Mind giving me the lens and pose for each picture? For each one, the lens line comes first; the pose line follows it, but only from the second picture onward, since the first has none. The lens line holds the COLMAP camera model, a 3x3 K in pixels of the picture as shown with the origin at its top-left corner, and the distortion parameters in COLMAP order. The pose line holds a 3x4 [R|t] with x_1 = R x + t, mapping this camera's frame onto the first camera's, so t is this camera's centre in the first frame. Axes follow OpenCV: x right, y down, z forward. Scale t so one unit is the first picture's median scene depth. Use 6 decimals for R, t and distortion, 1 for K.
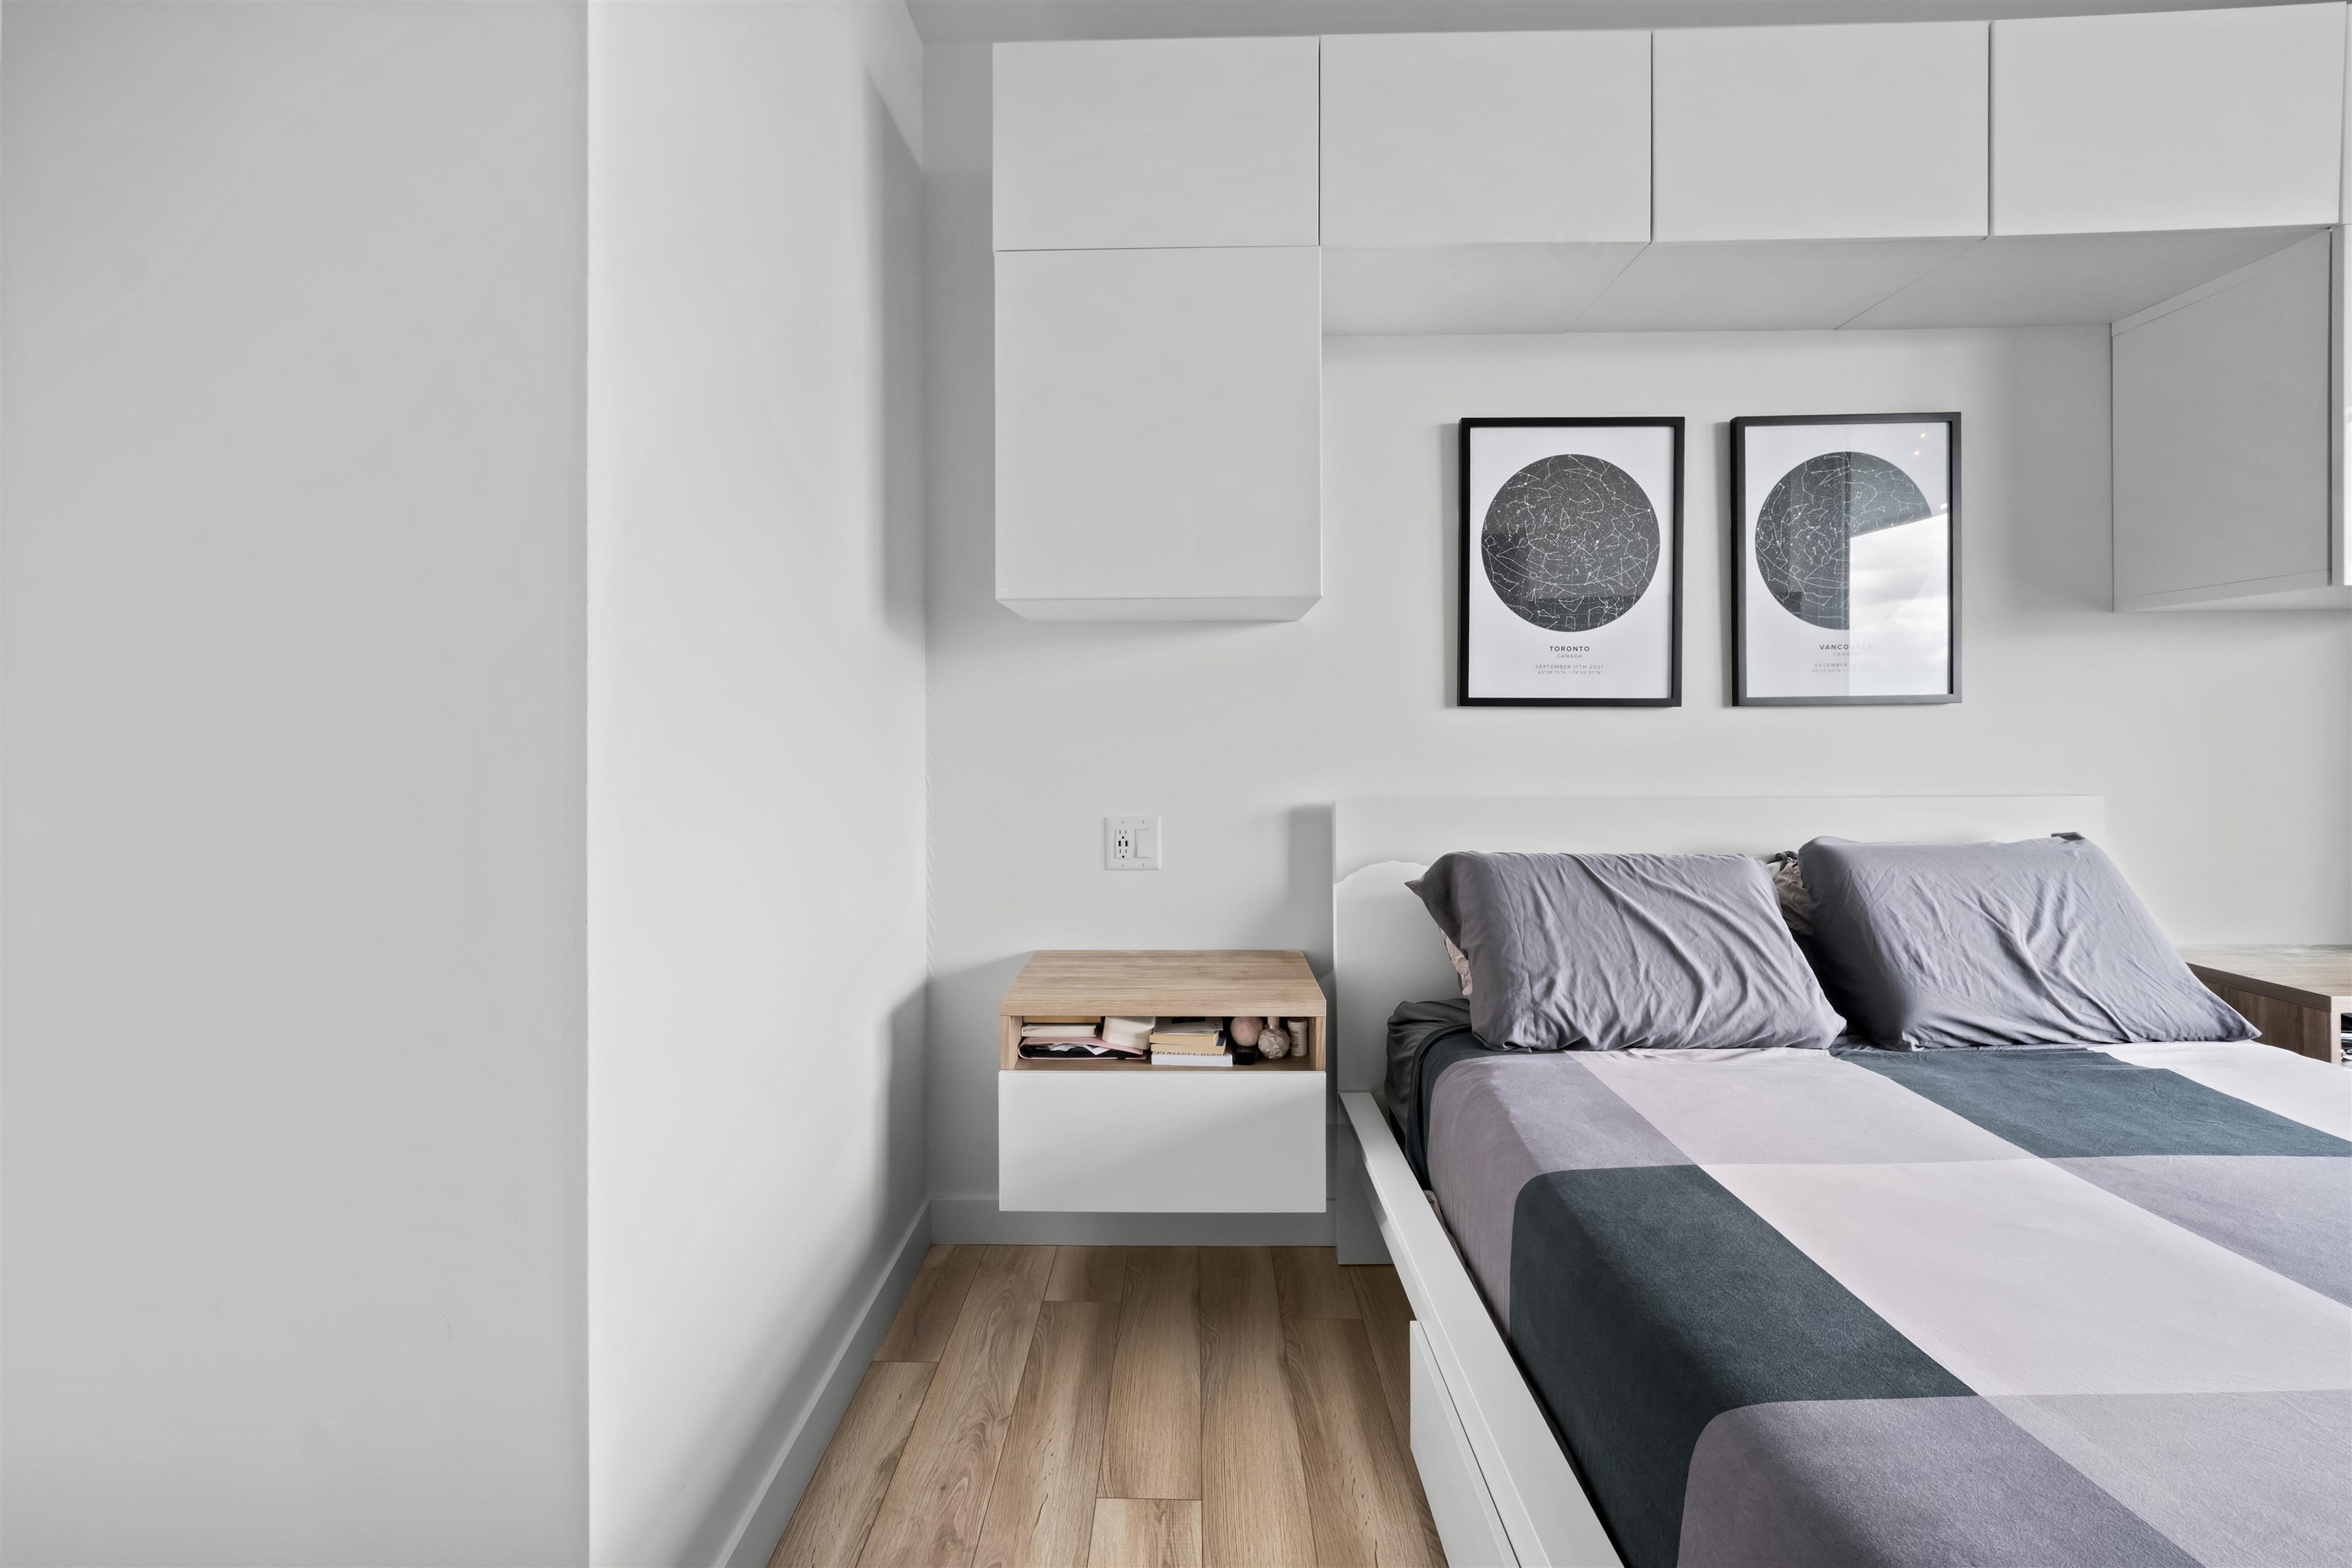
lens RADIAL K [[949.0, 0, 1188.3], [0, 949.0, 735.8], [0, 0, 1]] dist [-0.012915, 0.004292]
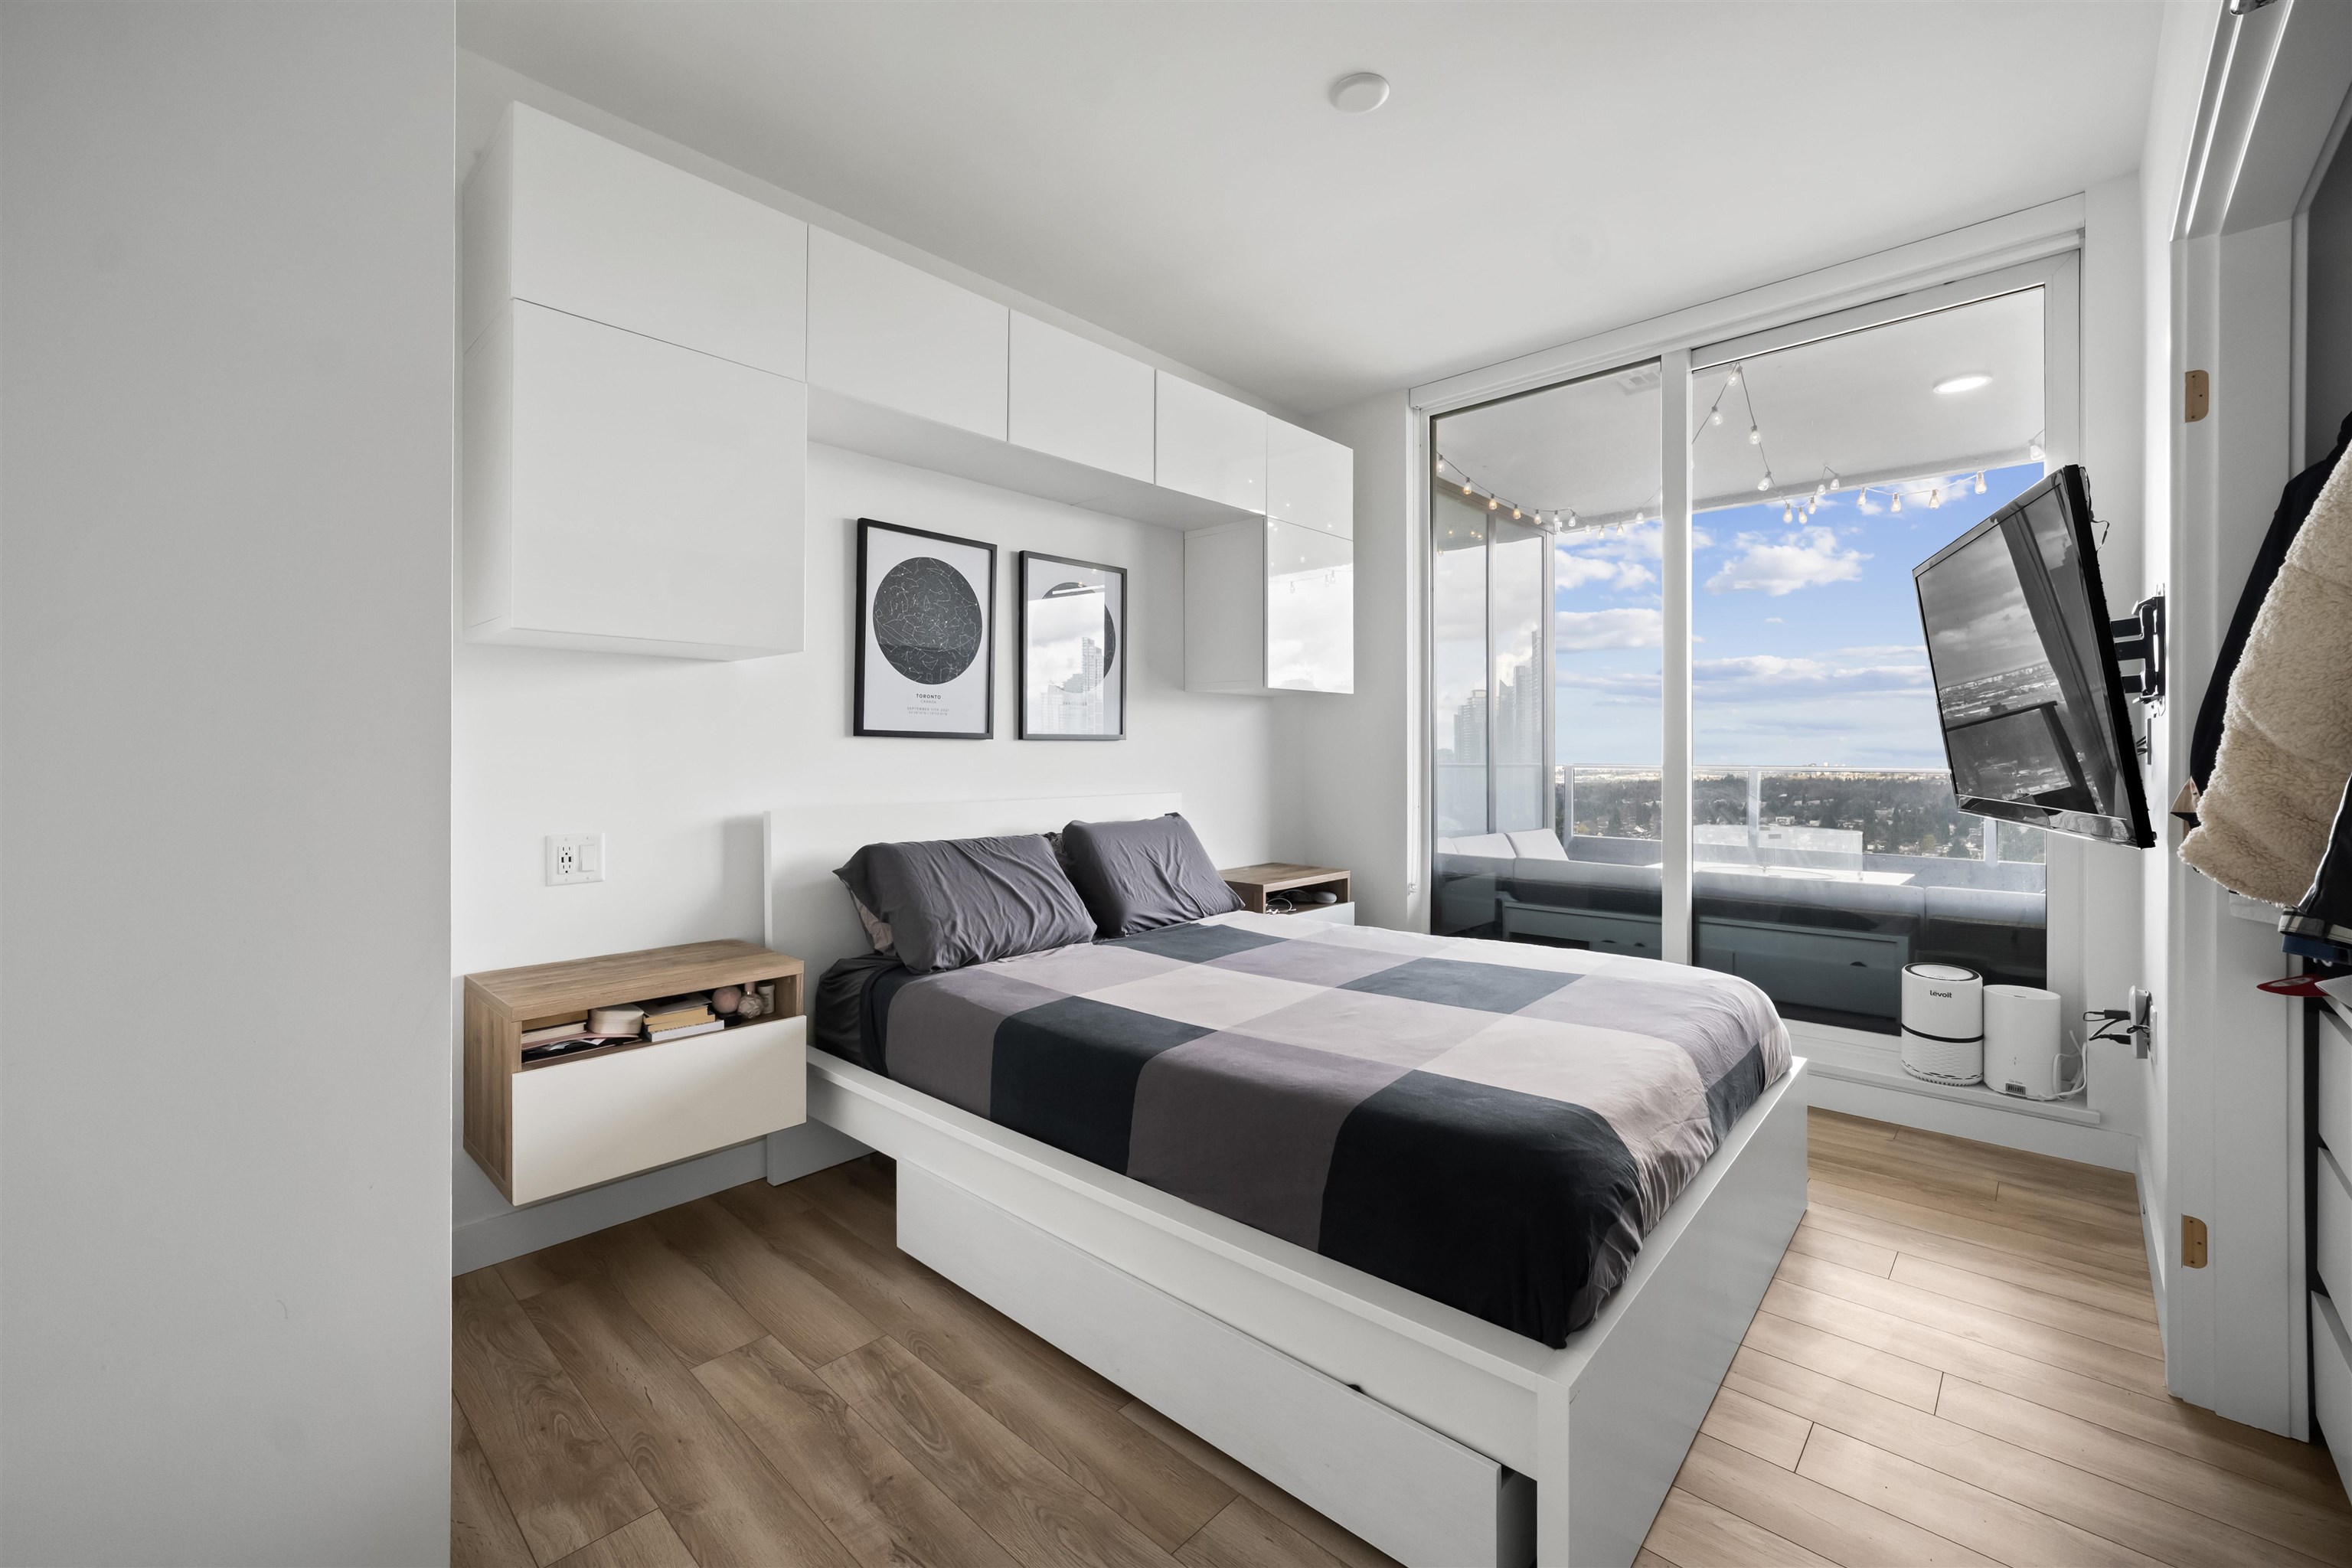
lens RADIAL K [[949.0, 0, 1177.0], [0, 949.0, 767.1], [0, 0, 1]] dist [-0.012915, 0.004292]
pose [[0.661341, -0.003440, 0.750078, -0.475605], [-0.003003, 0.999969, 0.007234, 0.001630], [-0.750080, -0.007036, 0.661310, -0.237970]]
